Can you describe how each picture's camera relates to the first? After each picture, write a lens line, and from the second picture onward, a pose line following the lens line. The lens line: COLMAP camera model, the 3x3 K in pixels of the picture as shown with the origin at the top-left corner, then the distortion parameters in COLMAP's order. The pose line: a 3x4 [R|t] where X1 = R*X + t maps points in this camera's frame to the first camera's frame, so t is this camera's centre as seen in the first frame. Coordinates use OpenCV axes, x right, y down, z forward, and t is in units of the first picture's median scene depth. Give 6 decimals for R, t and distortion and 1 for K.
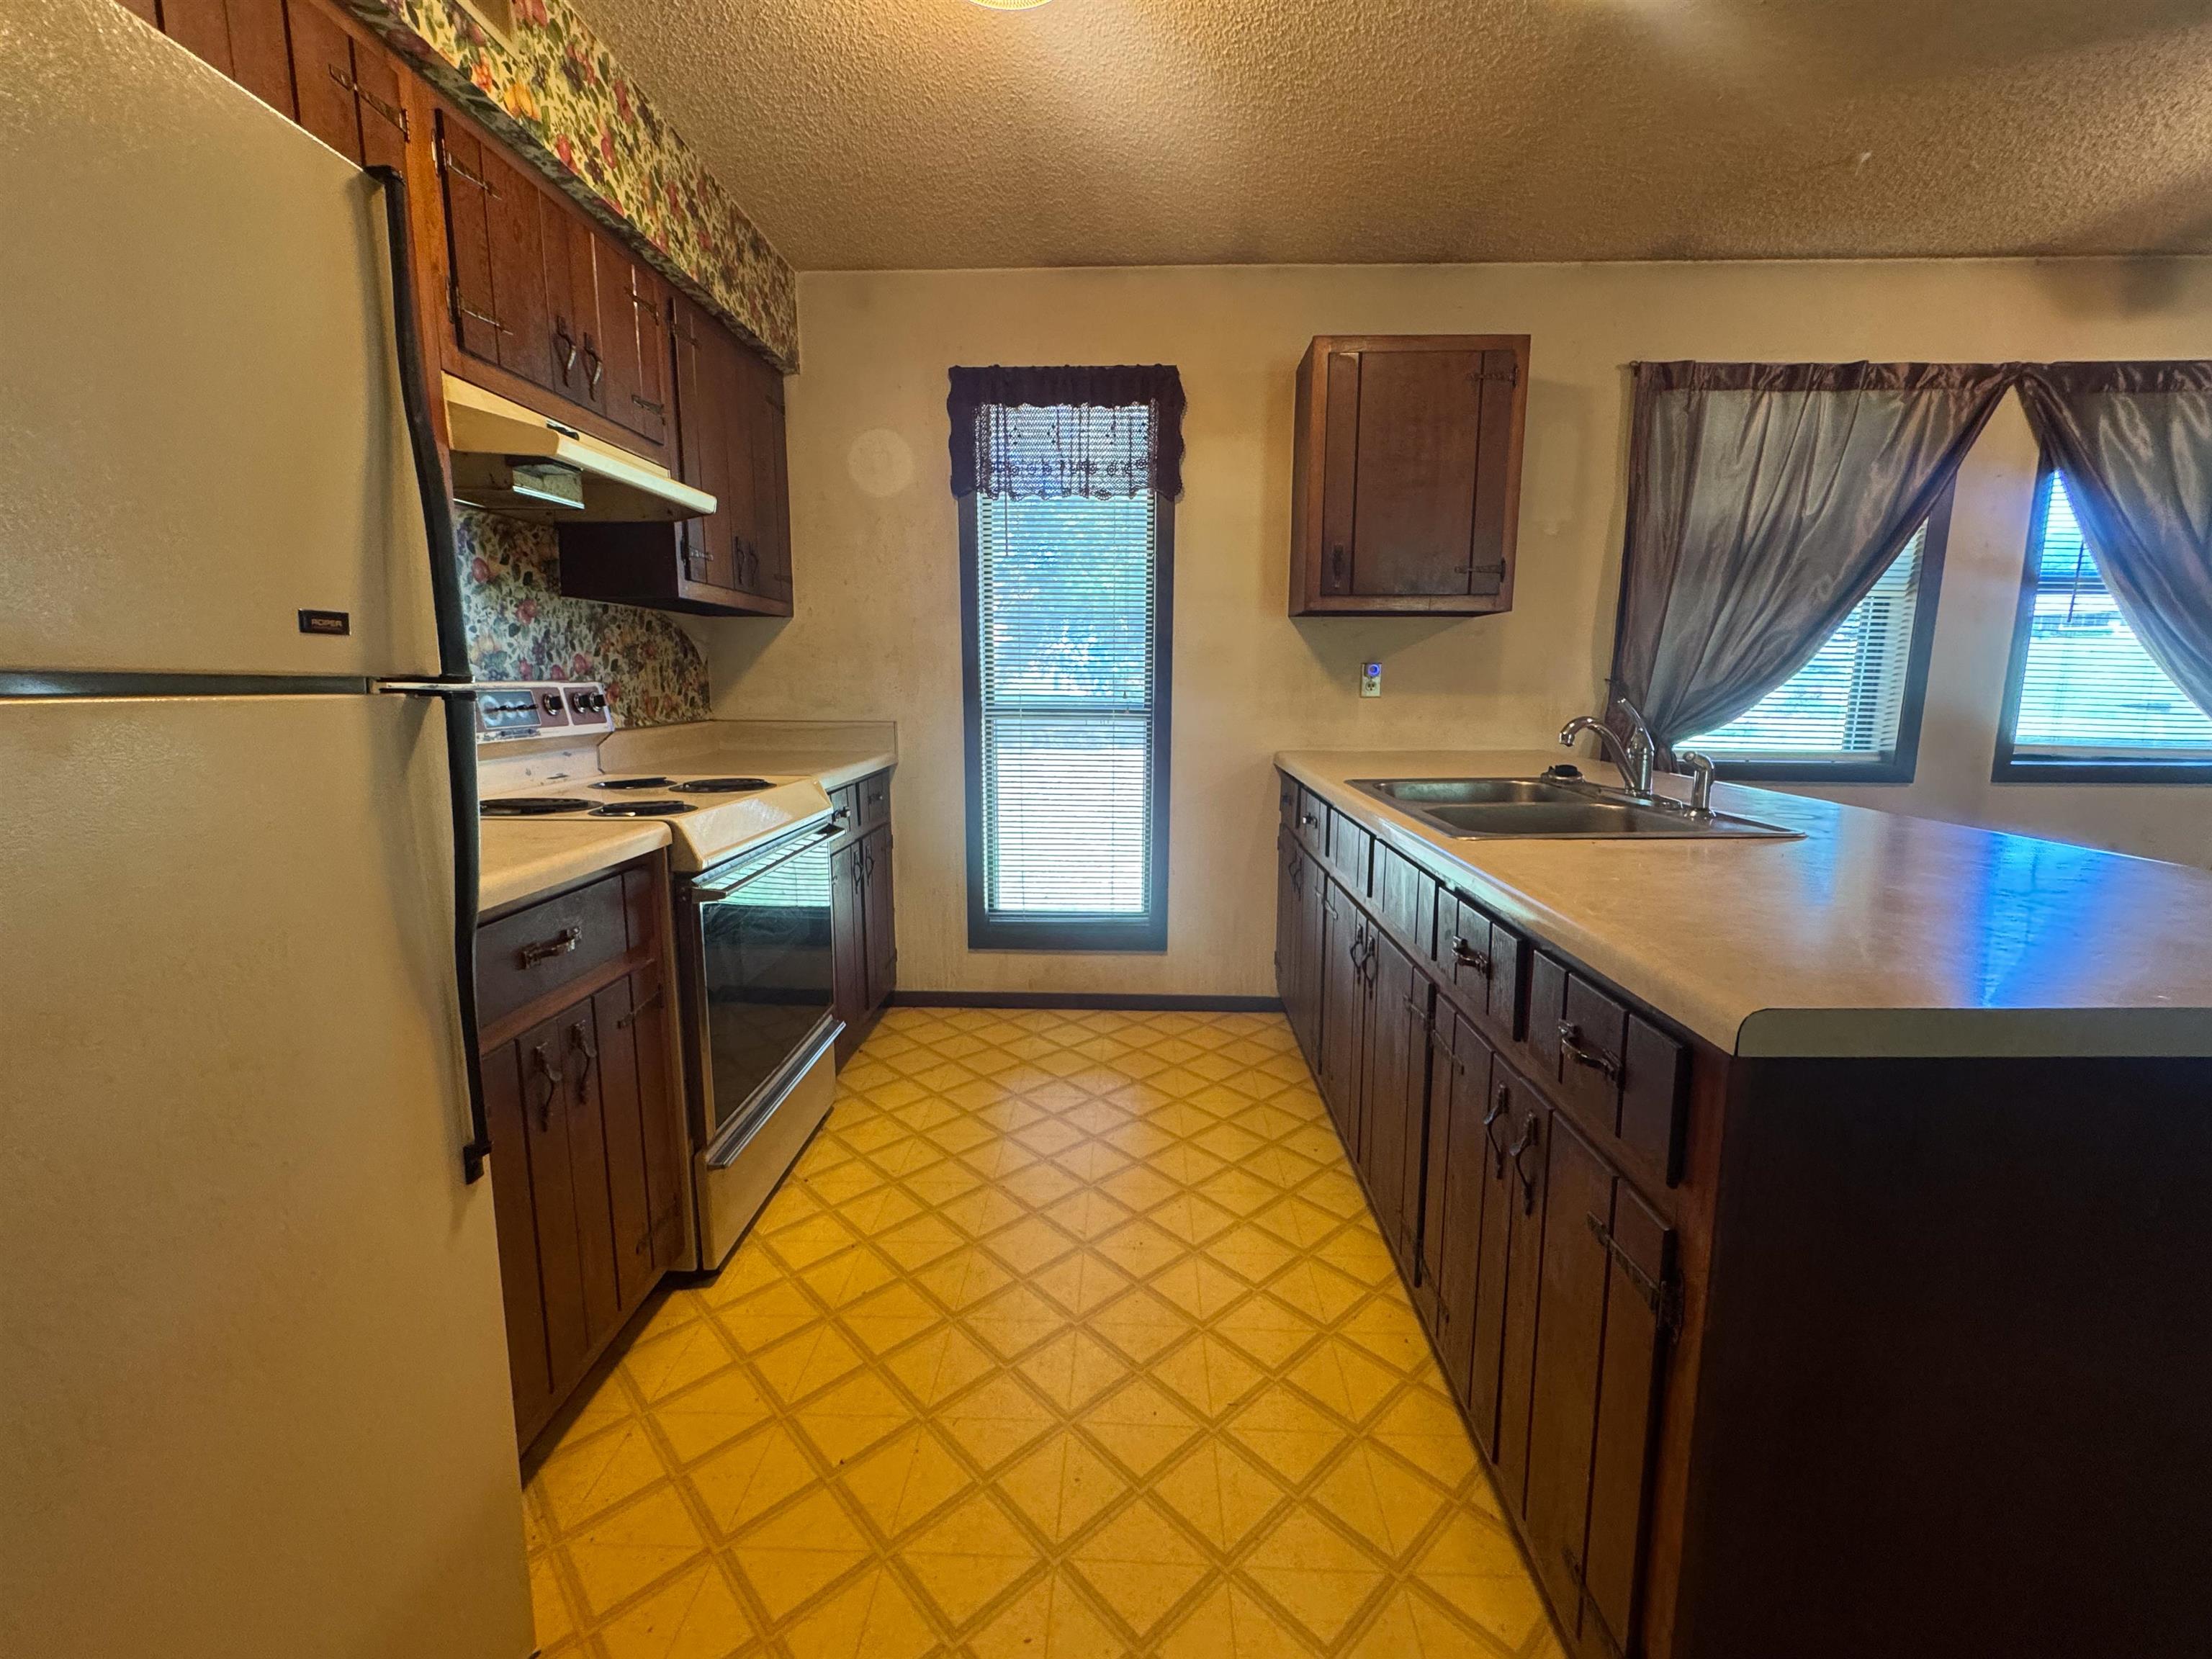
lens RADIAL K [[936.3, 0, 1106.0], [0, 936.3, 829.5], [0, 0, 1]] dist [0.000547, -0.006046]
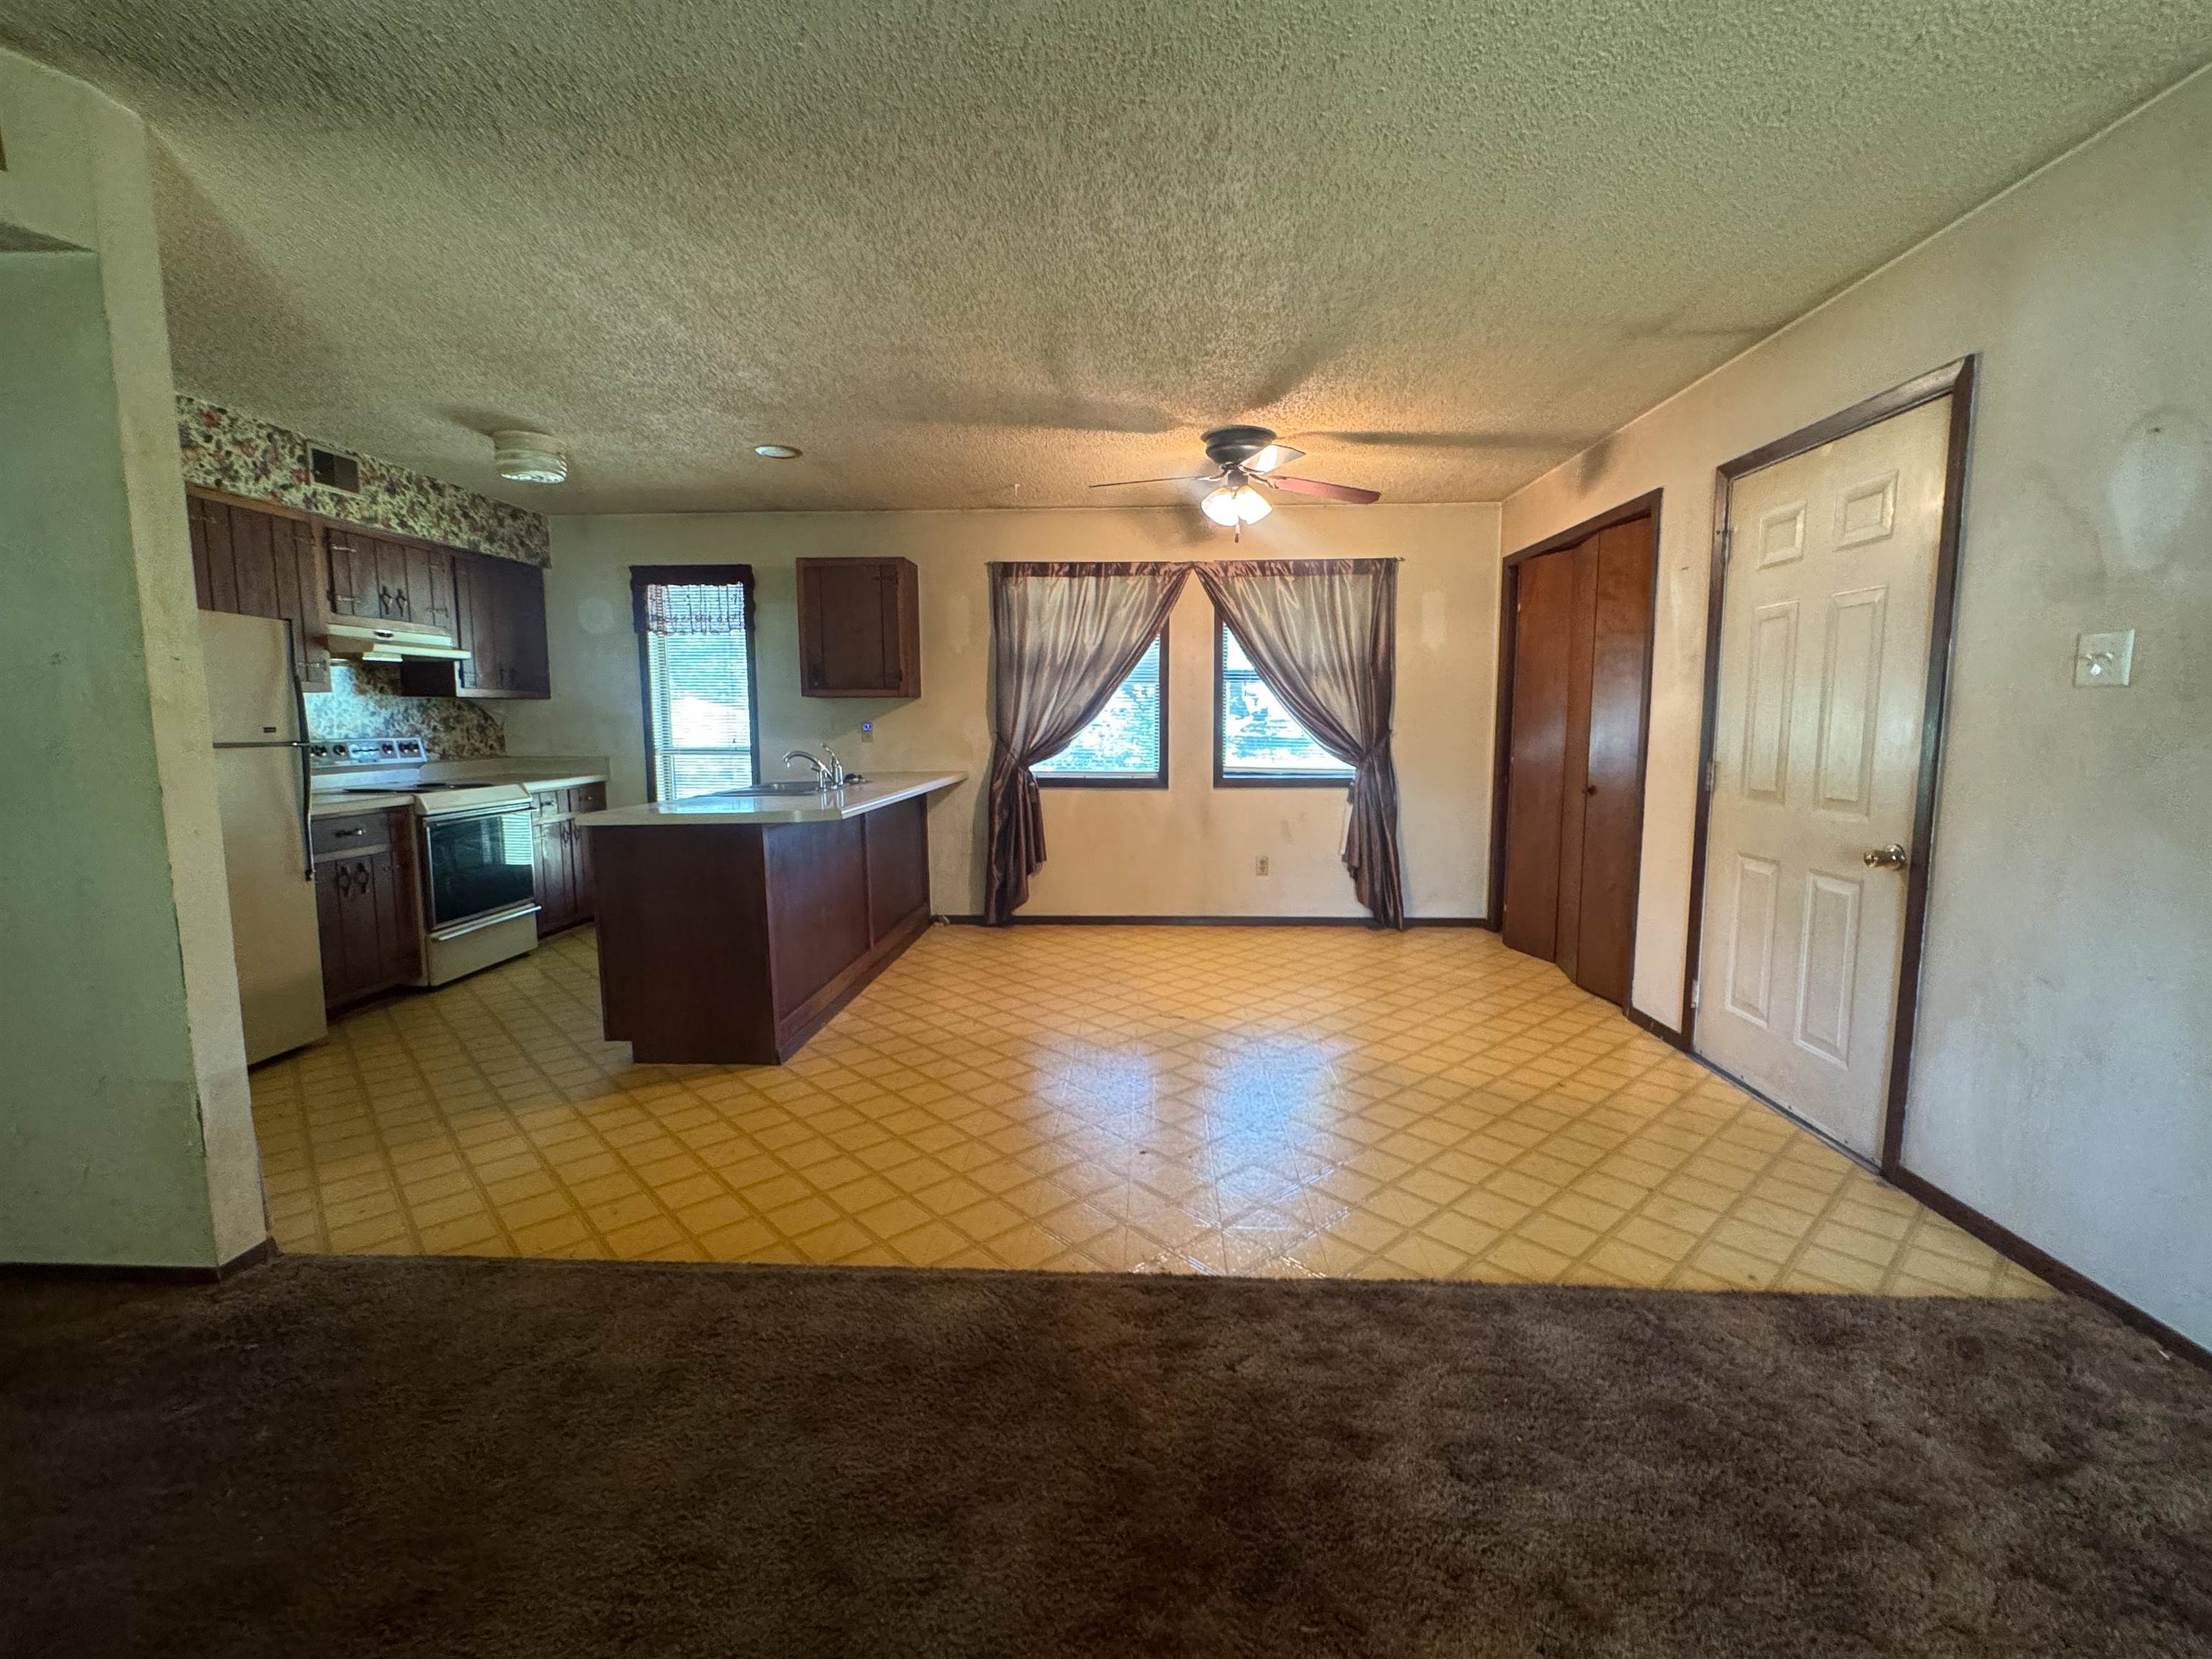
lens RADIAL K [[996.8, 0, 1106.0], [0, 996.8, 829.5], [0, 0, 1]] dist [0.000699, 0.000438]
pose [[0.999612, -0.001771, -0.027803, 0.864587], [0.000369, 0.998732, -0.050337, 0.130057], [0.027857, 0.050307, 0.998345, -0.952483]]
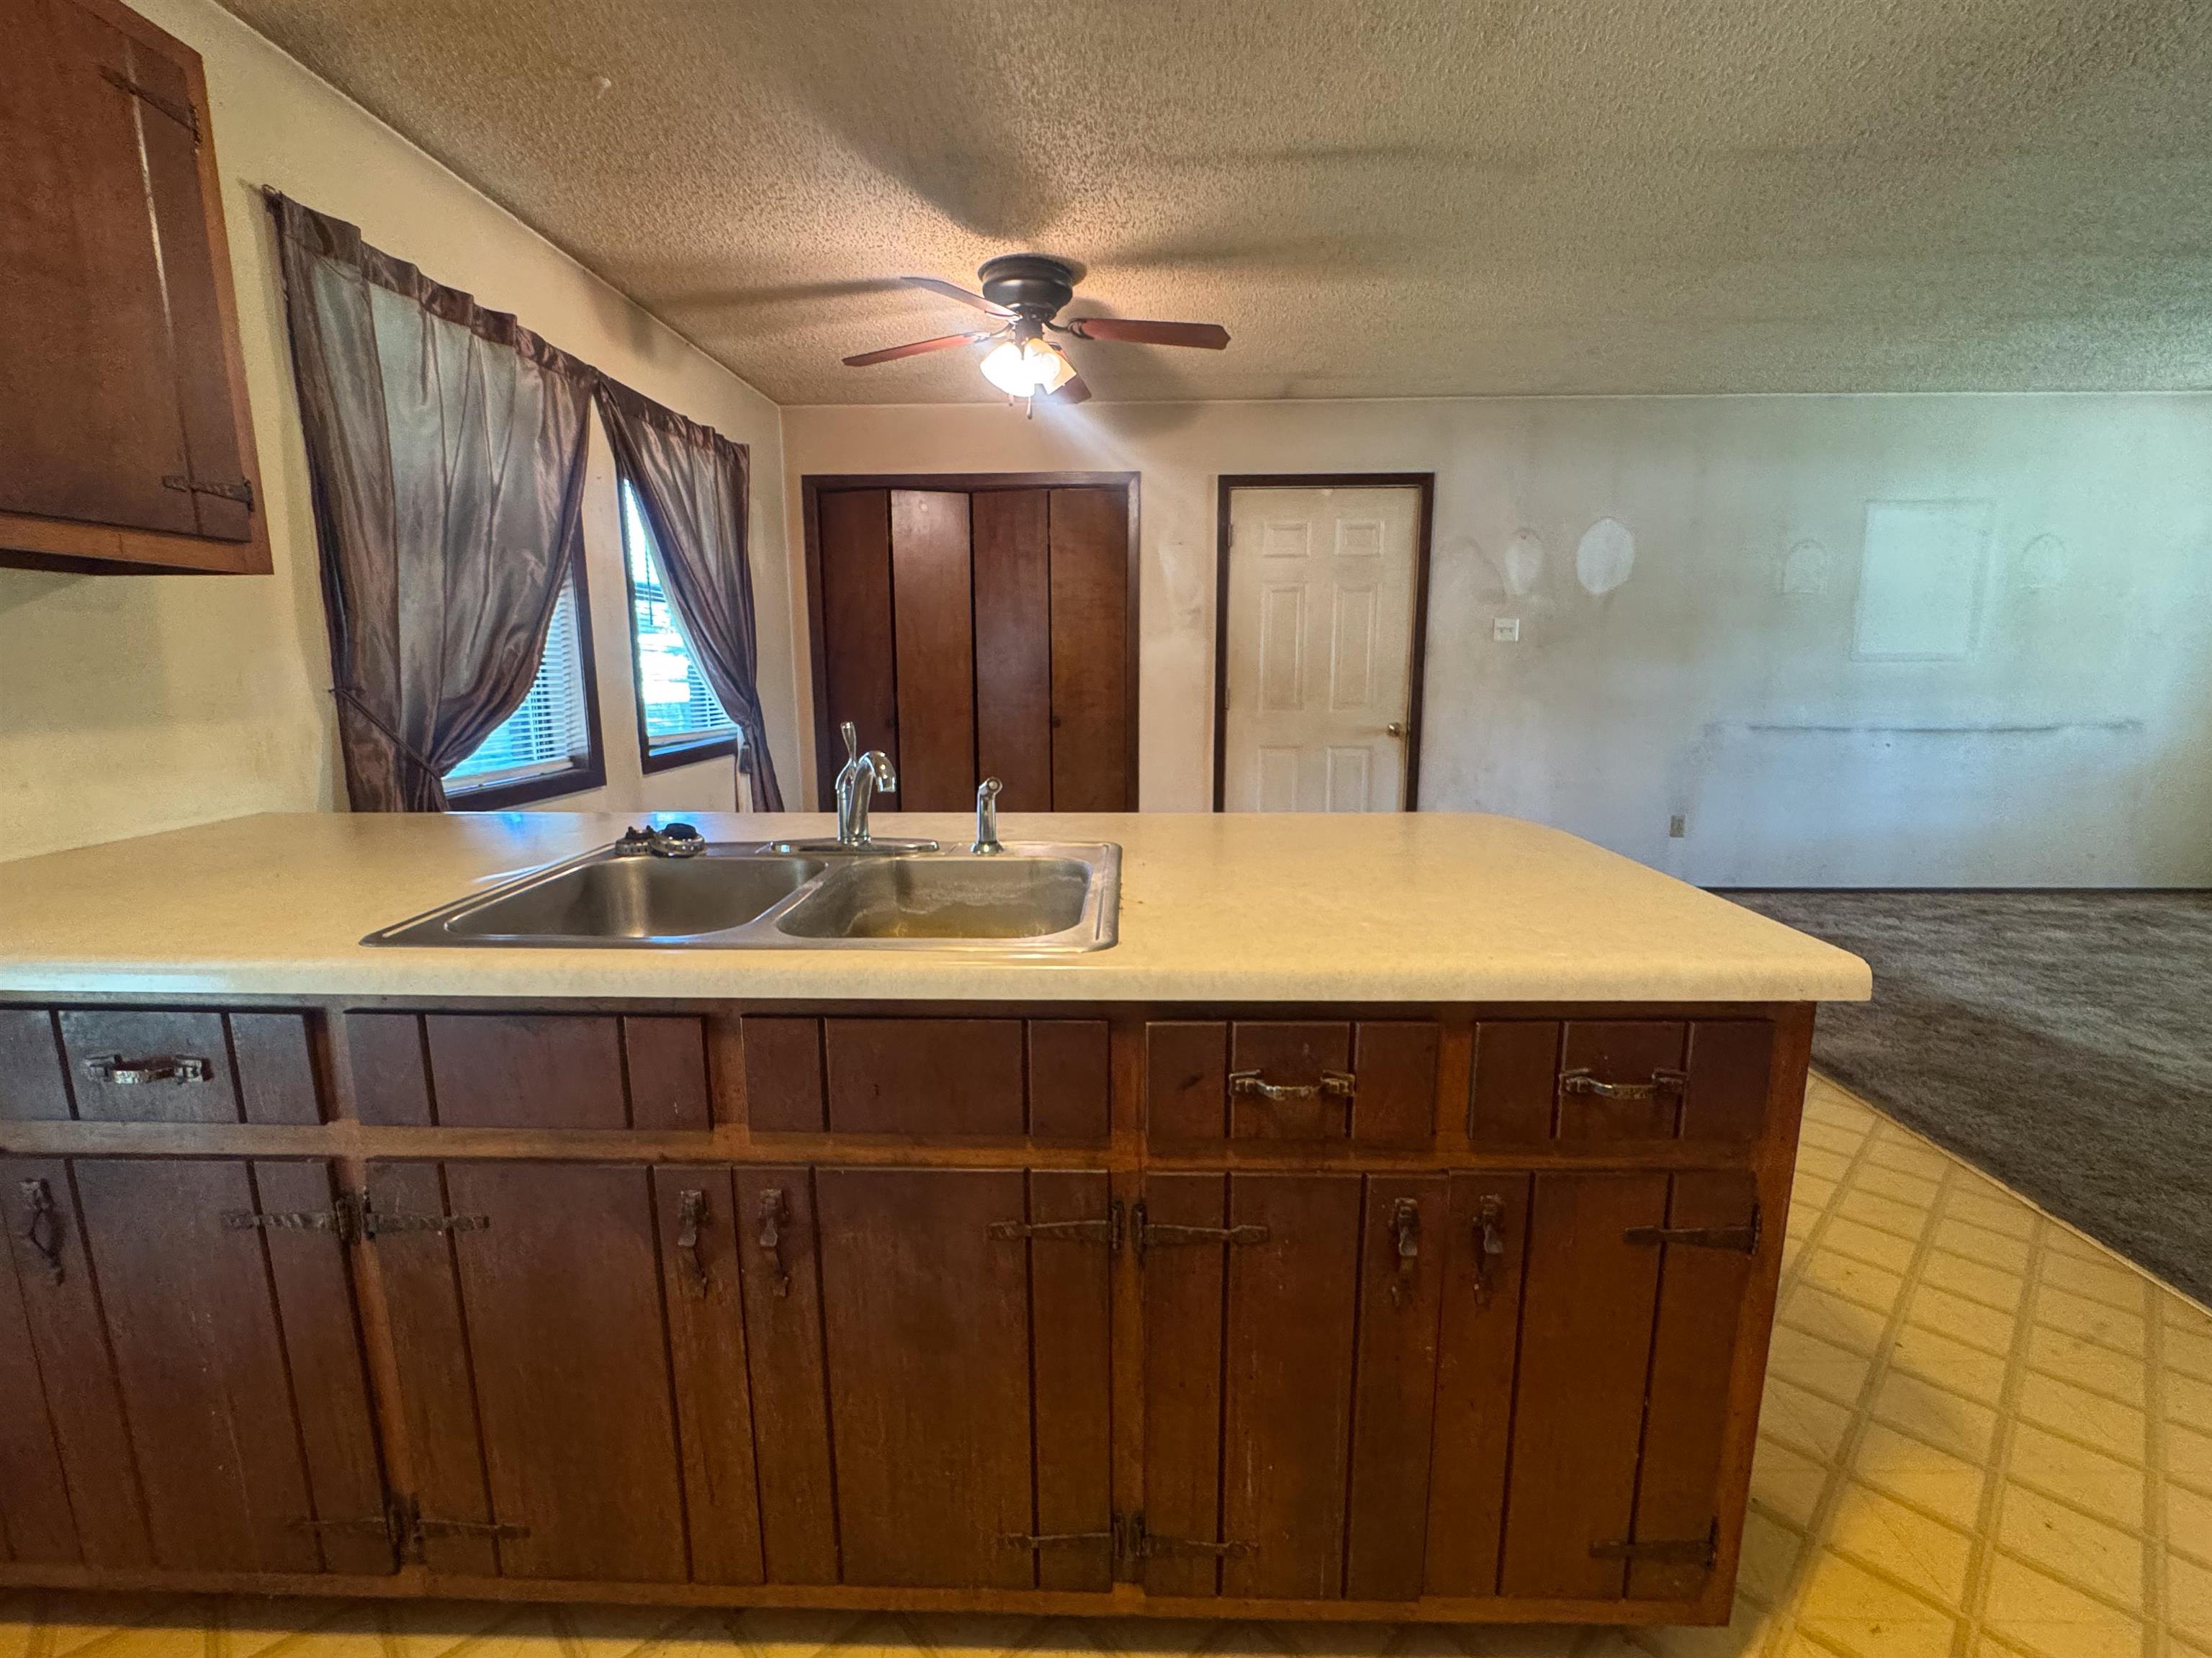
lens RADIAL K [[962.8, 0, 1106.0], [0, 962.8, 829.0], [0, 0, 1]] dist [-0.003817, 0.000266]
pose [[0.004019, -0.173804, 0.984772, -0.147558], [0.164981, 0.971400, 0.170771, -0.098766], [-0.986289, 0.161782, 0.032579, 0.498978]]
